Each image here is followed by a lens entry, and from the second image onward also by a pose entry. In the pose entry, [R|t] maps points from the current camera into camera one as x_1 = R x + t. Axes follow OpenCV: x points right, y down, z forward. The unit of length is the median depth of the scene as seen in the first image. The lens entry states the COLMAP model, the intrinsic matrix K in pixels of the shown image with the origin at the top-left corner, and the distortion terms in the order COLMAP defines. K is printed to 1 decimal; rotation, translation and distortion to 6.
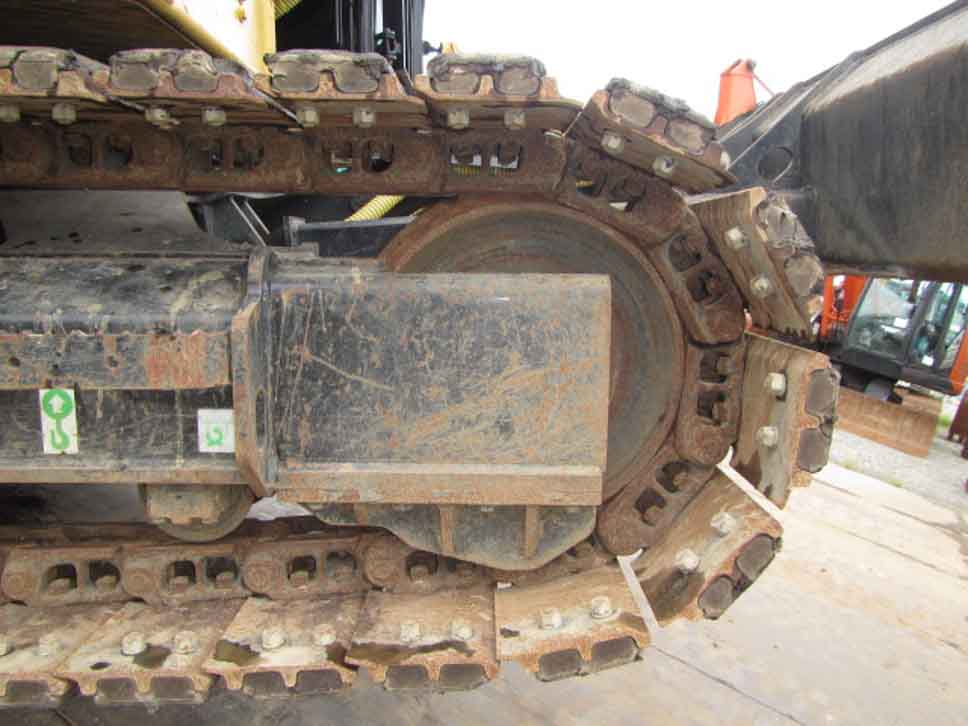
lens RADIAL K [[793.2, 0, 487.4], [0, 793.2, 359.4], [0, 0, 1]] dist [-0.006793, -0.001326]
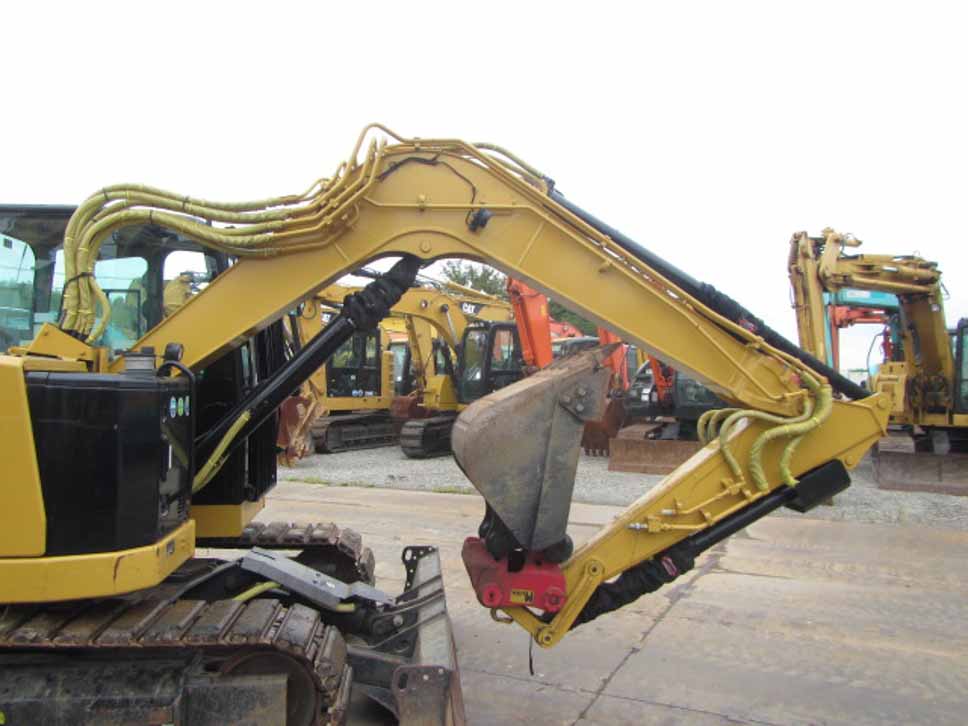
lens RADIAL K [[793.2, 0, 480.0], [0, 793.2, 361.6], [0, 0, 1]] dist [-0.006793, -0.001326]
pose [[0.996282, -0.011285, 0.085409, 0.717333], [0.025127, 0.986343, -0.162779, -0.887235], [-0.082405, 0.164320, 0.982959, -2.698971]]
